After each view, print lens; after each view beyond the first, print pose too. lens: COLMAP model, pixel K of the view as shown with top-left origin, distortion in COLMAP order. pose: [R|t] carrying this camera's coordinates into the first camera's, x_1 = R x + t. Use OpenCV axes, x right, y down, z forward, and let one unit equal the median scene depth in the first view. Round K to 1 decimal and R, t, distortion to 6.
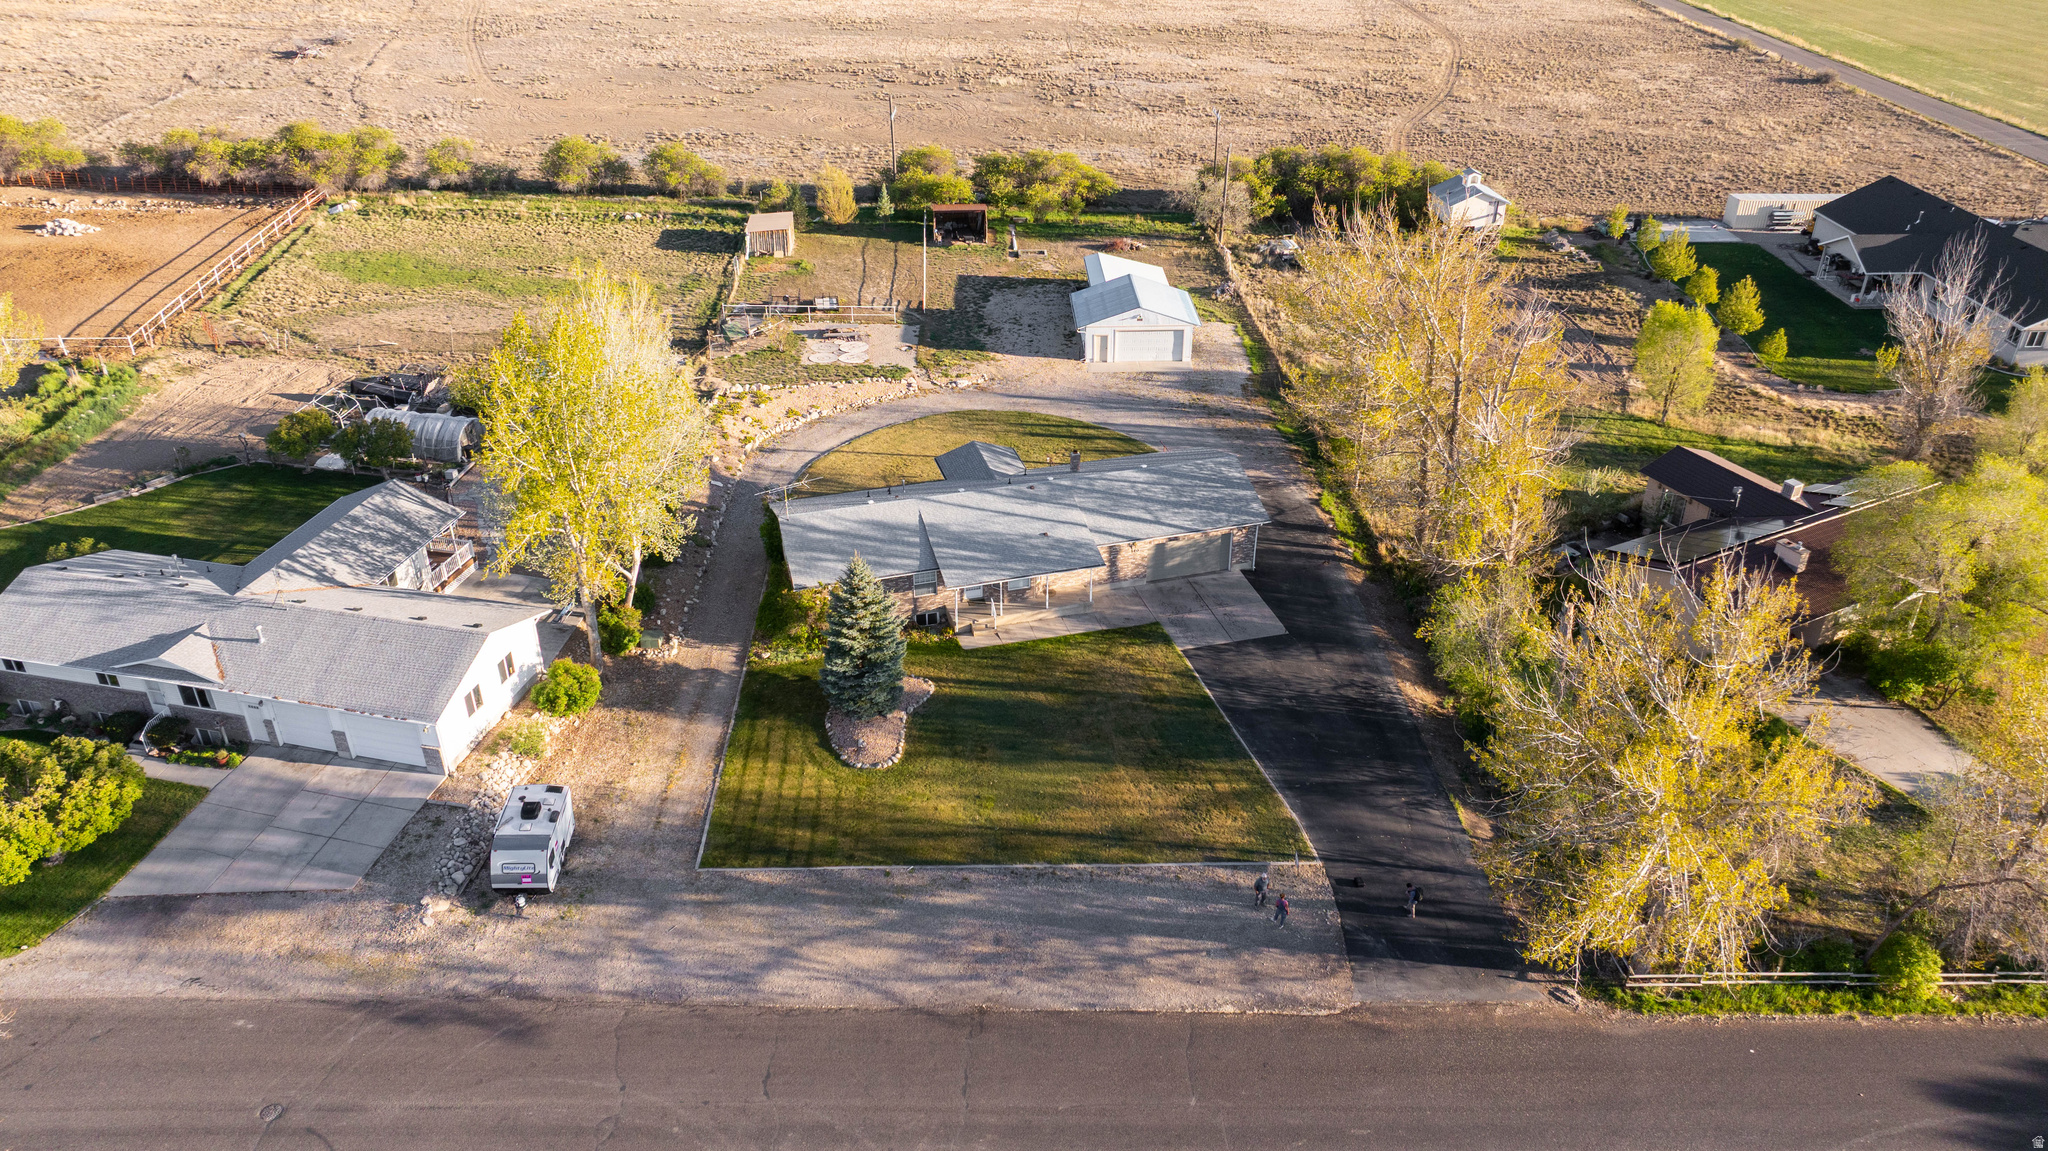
lens RADIAL K [[1441.9, 0, 1022.0], [0, 1441.9, 571.5], [0, 0, 1]] dist [-0.030660, 0.030323]
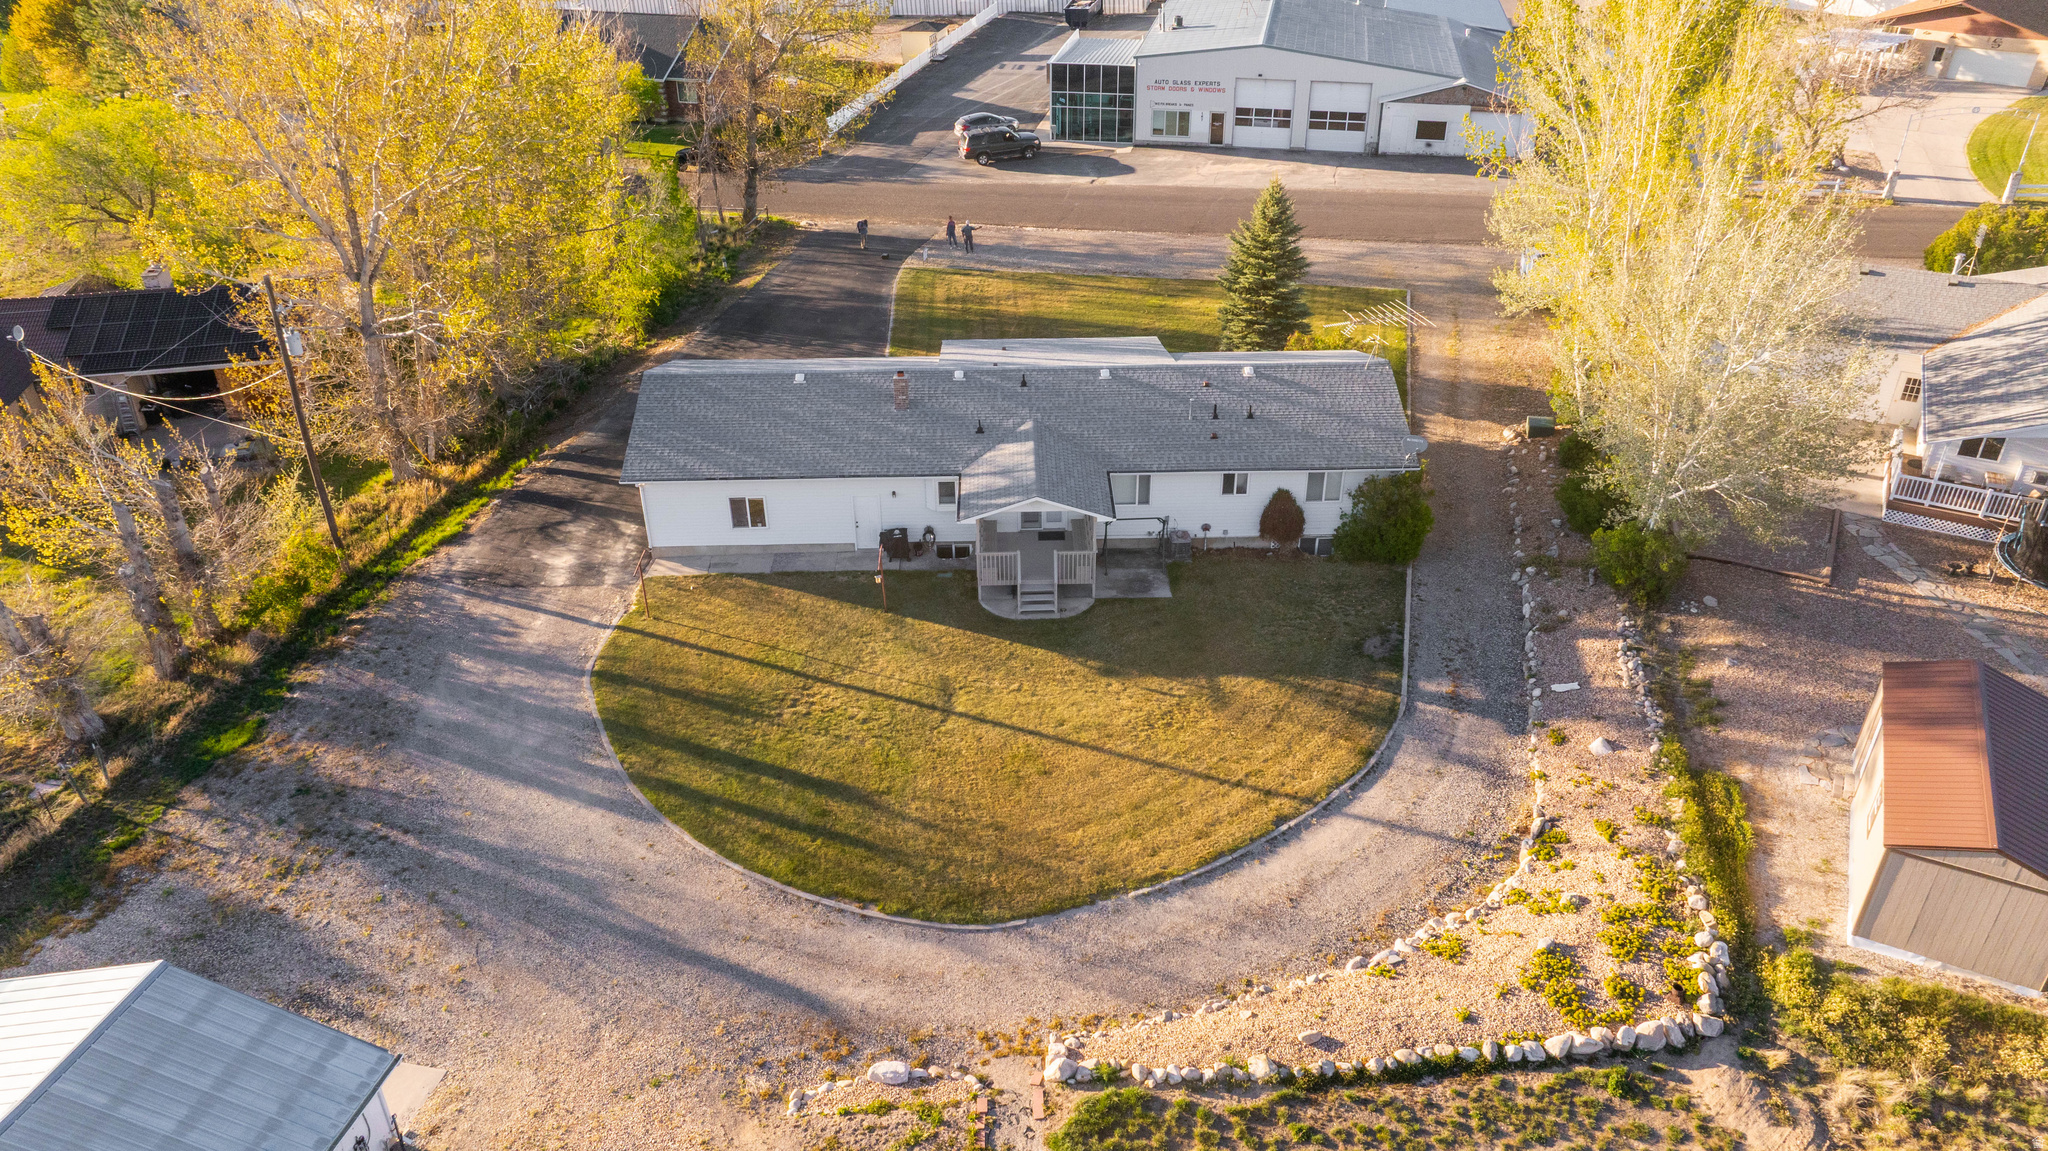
lens RADIAL K [[1441.9, 0, 1044.1], [0, 1441.9, 566.4], [0, 0, 1]] dist [-0.030660, 0.030323]
pose [[-0.970194, -0.121653, 0.209583, -0.105486], [0.124842, 0.490350, 0.862538, -0.374988], [-0.207699, 0.862993, -0.460547, 0.907669]]
